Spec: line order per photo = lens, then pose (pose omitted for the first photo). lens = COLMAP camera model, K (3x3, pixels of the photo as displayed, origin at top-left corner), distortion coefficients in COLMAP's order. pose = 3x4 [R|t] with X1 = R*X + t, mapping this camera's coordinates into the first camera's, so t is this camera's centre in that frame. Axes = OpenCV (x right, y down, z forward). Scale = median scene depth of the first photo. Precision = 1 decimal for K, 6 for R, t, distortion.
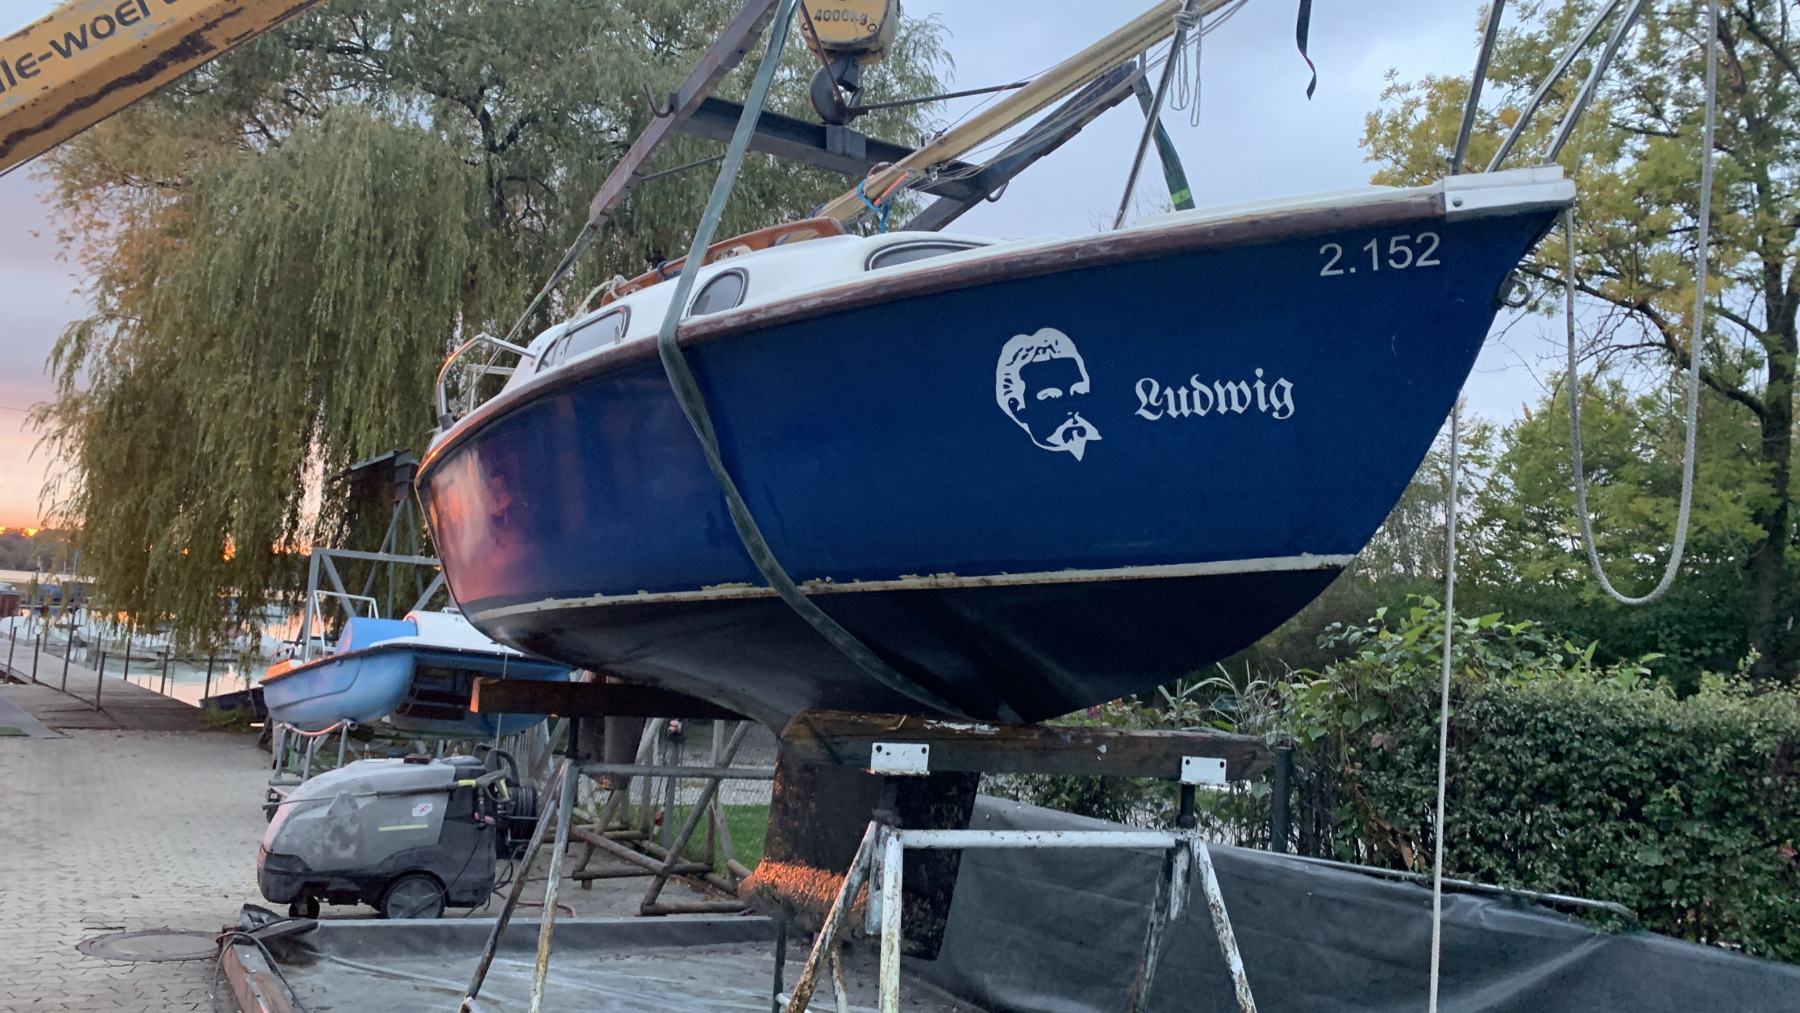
lens RADIAL K [[1333.3, 0, 899.7], [0, 1333.3, 480.0], [0, 0, 1]] dist [0.000873, -0.000093]
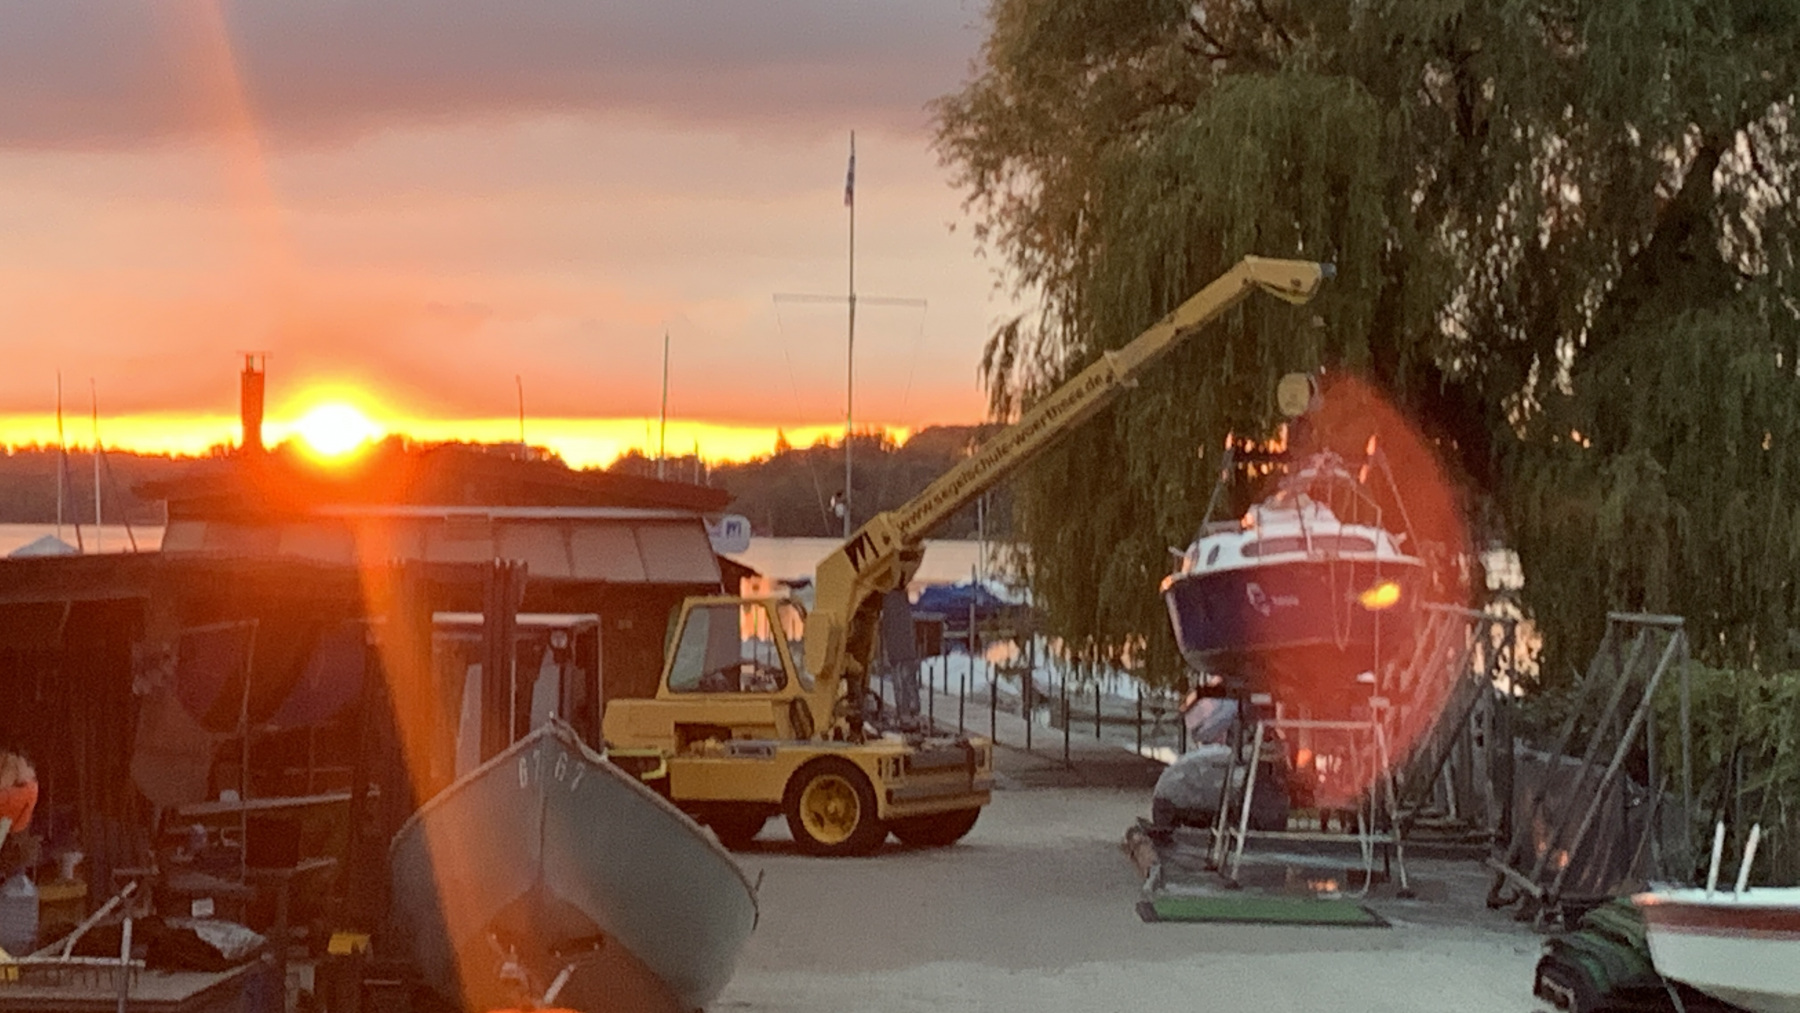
lens RADIAL K [[4569.4, 0, 900.0], [0, 4569.4, 506.5], [0, 0, 1]] dist [0.216219, -0.272972]
pose [[0.838095, -0.055305, -0.542714, 0.943822], [0.100584, 0.993457, 0.054090, -0.168616], [0.536171, -0.099921, 0.838174, -1.555515]]
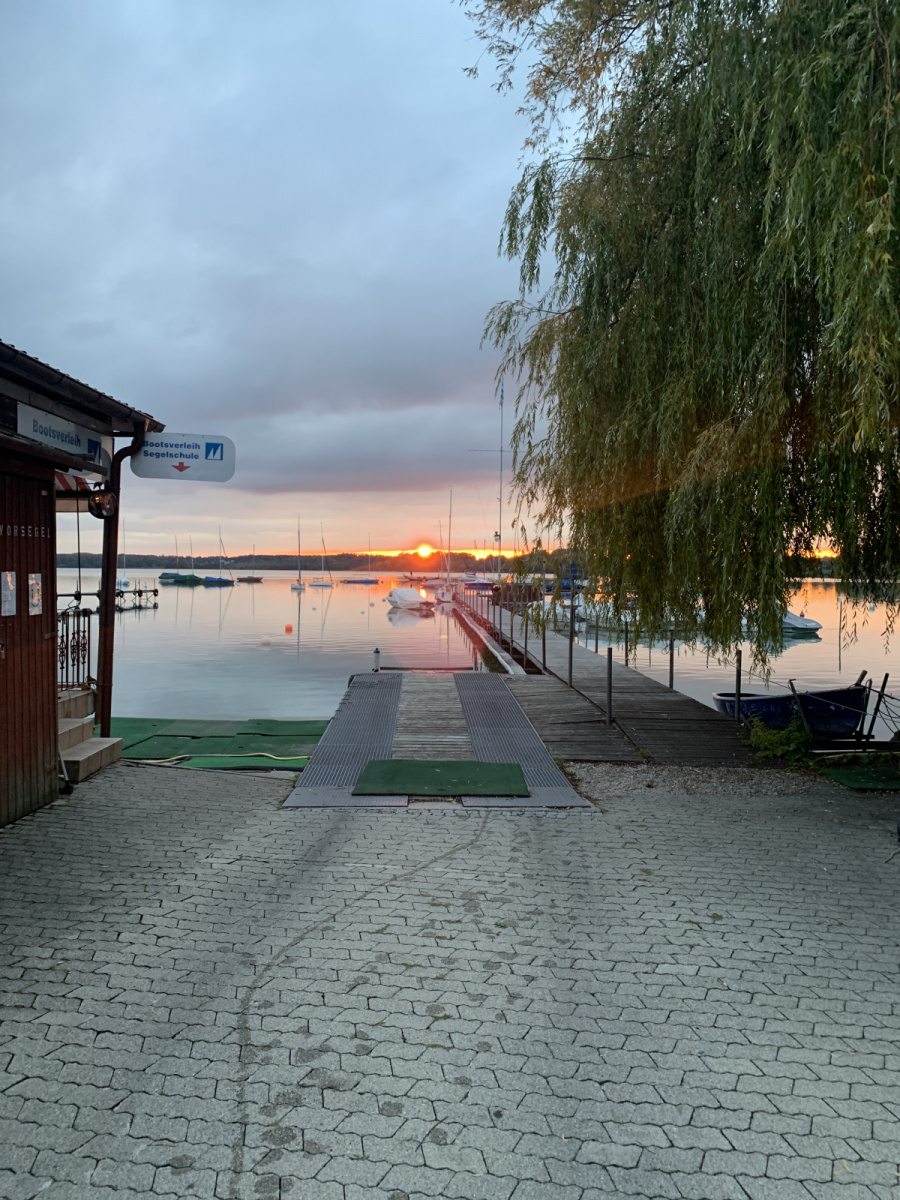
lens RADIAL K [[902.0, 0, 450.0], [0, 902.0, 600.0], [0, 0, 1]] dist [0.088087, 0.000103]
pose [[0.771837, -0.039494, -0.634593, -0.368920], [0.112702, 0.990763, 0.075416, 0.056362], [0.625753, -0.129729, 0.769158, 0.598405]]
